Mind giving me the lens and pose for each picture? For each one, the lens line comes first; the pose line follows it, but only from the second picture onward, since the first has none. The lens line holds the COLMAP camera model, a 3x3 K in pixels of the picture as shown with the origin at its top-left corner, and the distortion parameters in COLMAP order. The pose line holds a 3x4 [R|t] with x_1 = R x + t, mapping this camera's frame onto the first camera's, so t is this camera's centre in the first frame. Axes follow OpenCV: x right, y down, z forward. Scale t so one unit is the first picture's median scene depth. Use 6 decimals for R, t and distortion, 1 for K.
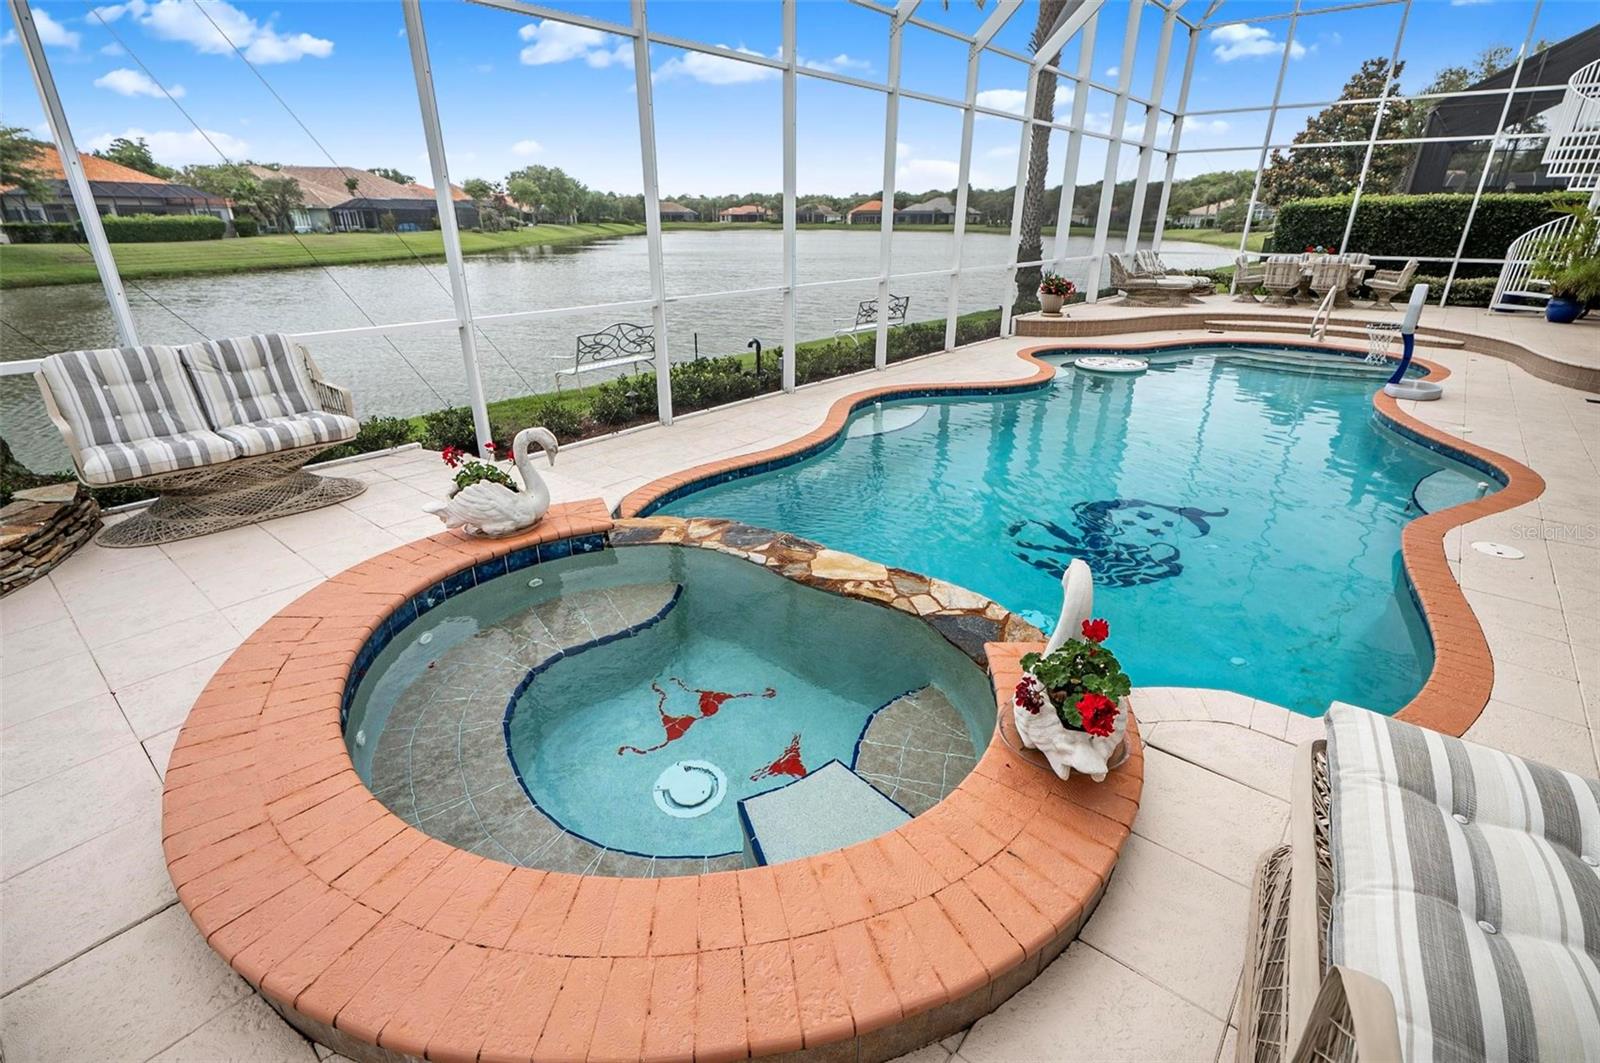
lens RADIAL K [[733.0, 0, 792.6], [0, 733.0, 533.0], [0, 0, 1]] dist [0.005541, -0.001878]
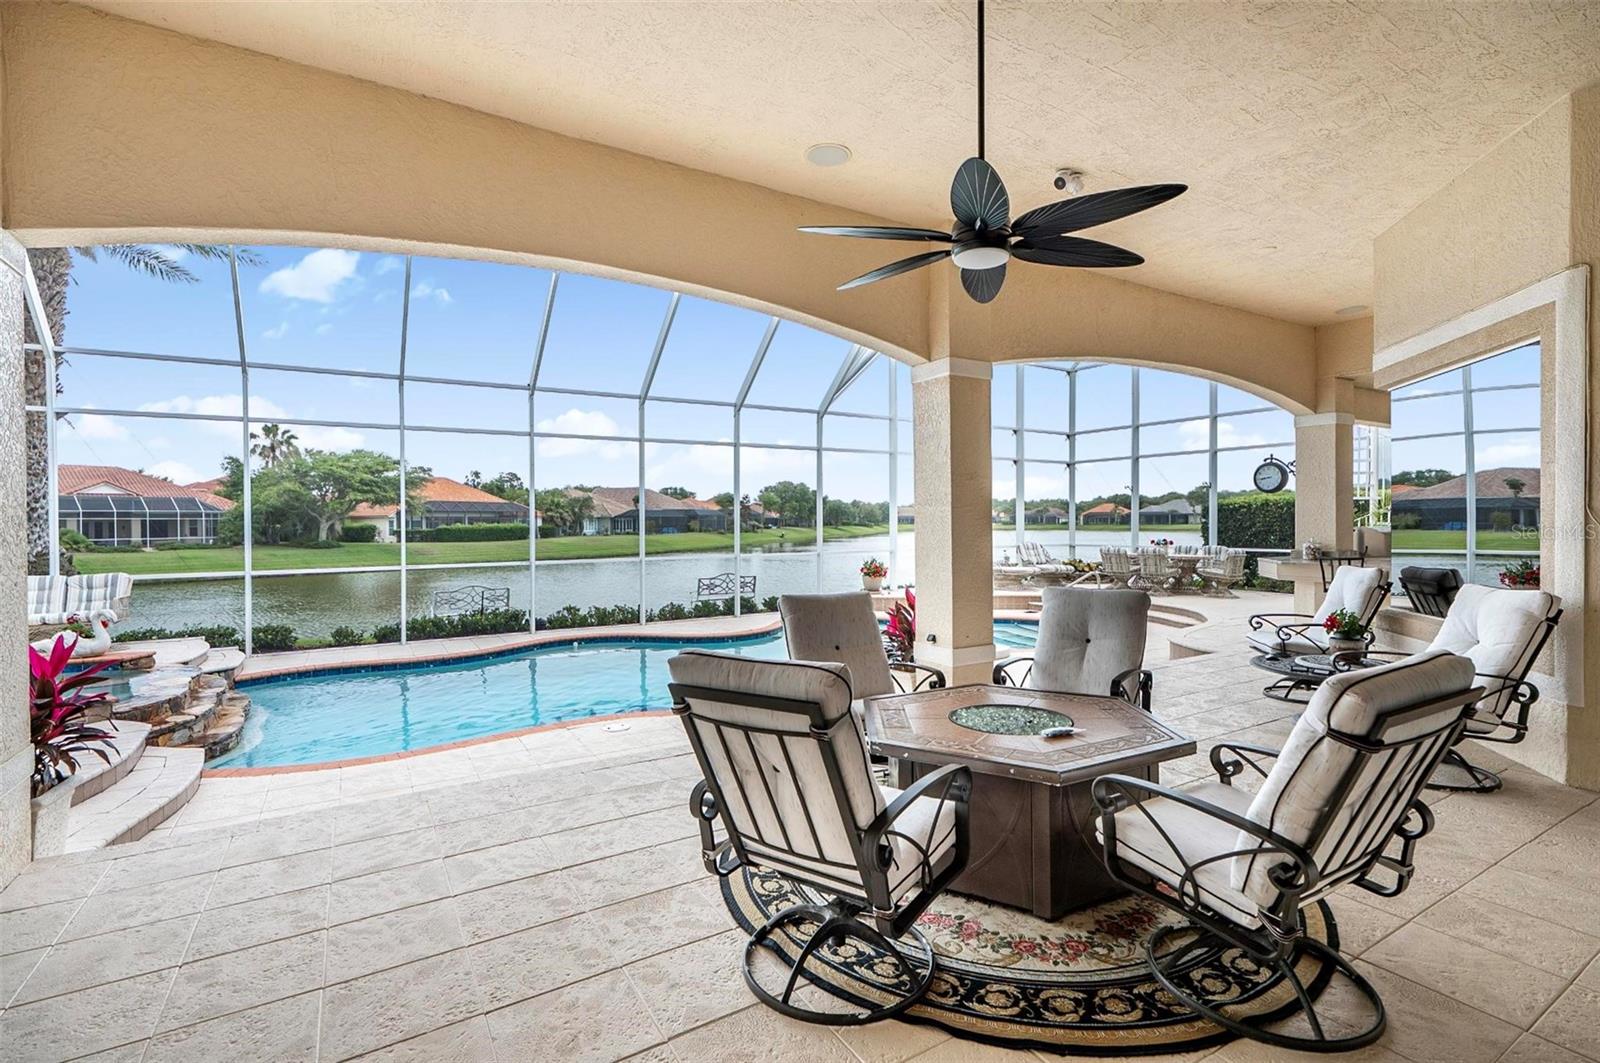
lens RADIAL K [[733.0, 0, 796.9], [0, 733.0, 534.4], [0, 0, 1]] dist [0.005541, -0.001878]
pose [[0.949616, -0.004453, -0.313385, 0.197954], [-0.114226, 0.926210, -0.359287, 0.017578], [0.291861, 0.376981, 0.879035, -0.035088]]
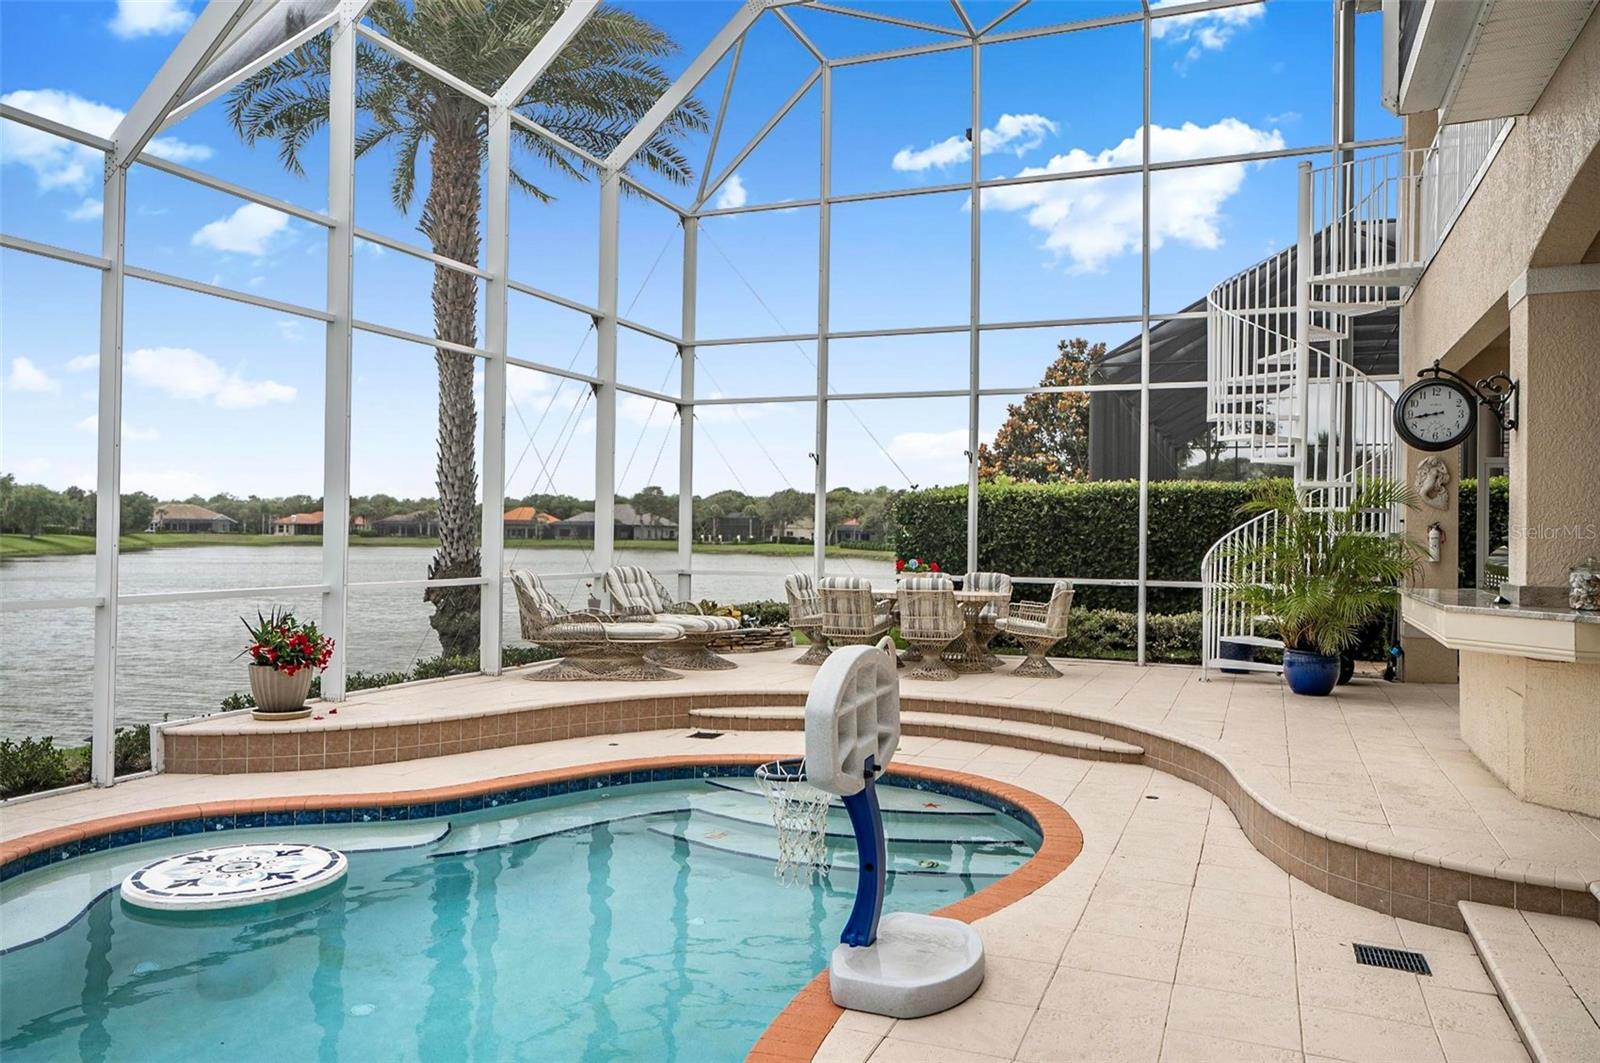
lens RADIAL K [[1150.4, 0, 795.6], [0, 1150.4, 529.1], [0, 0, 1]] dist [0.006320, 0.001090]
pose [[0.948525, 0.009245, 0.316566, 0.135160], [0.117154, 0.918424, -0.377852, -0.039438], [-0.294235, 0.395489, 0.870066, 0.108688]]
